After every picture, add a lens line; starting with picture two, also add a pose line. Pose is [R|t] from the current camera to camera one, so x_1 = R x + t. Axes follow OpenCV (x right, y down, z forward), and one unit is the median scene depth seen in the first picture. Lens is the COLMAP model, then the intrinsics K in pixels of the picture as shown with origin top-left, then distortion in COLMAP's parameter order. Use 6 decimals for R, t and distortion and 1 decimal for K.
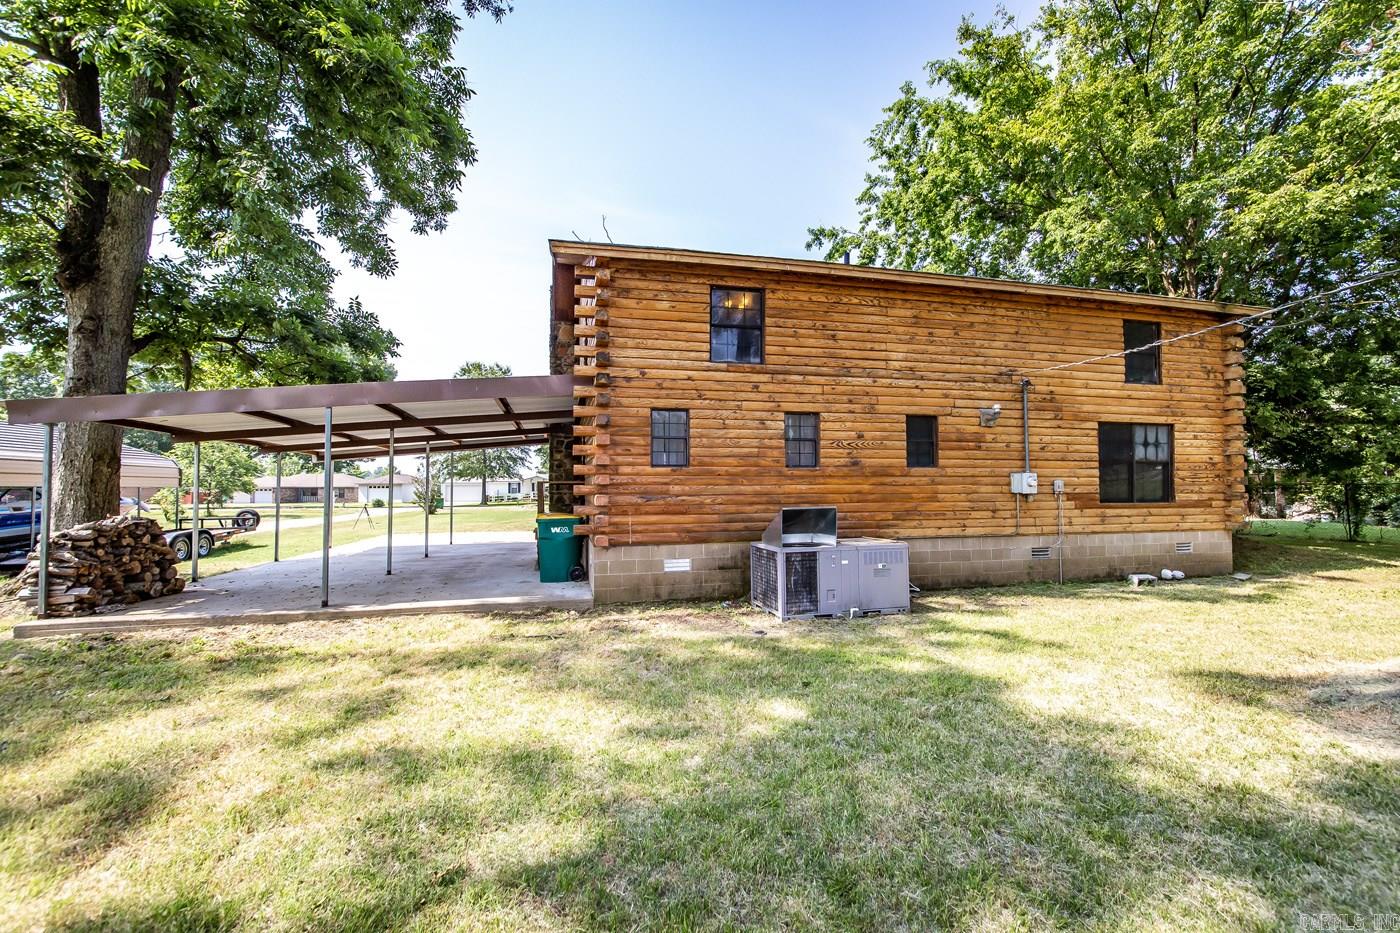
lens RADIAL K [[542.1, 0, 697.6], [0, 542.1, 480.4], [0, 0, 1]] dist [0.003023, -0.000002]
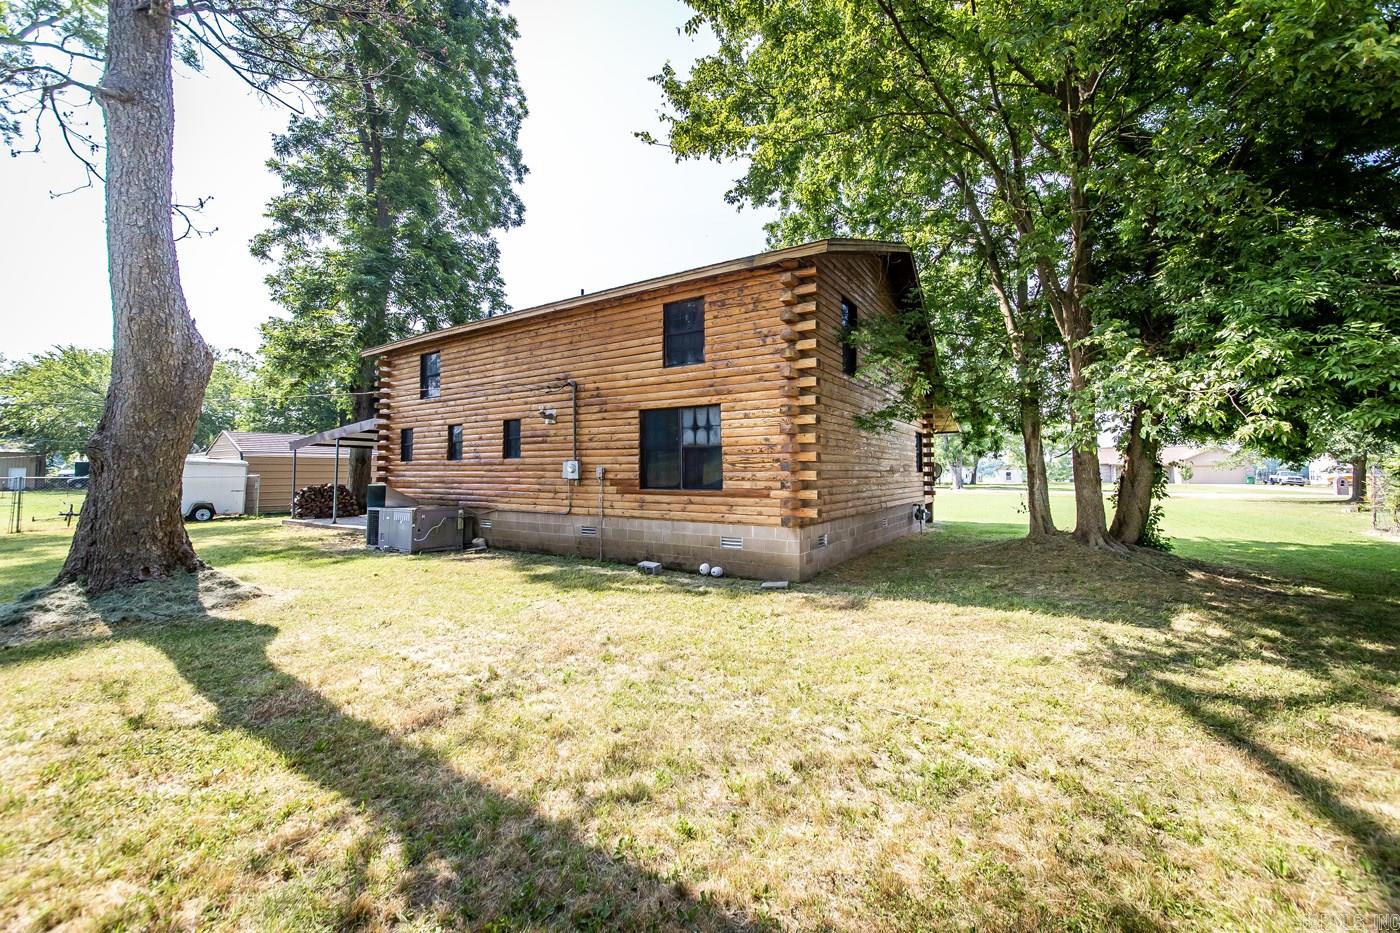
lens RADIAL K [[542.1, 0, 693.7], [0, 542.1, 458.2], [0, 0, 1]] dist [0.003023, -0.000002]
pose [[0.696744, -0.017774, -0.717100, 1.546354], [0.007559, 0.999819, -0.017437, 0.002224], [0.717280, 0.006729, 0.696752, 0.357327]]
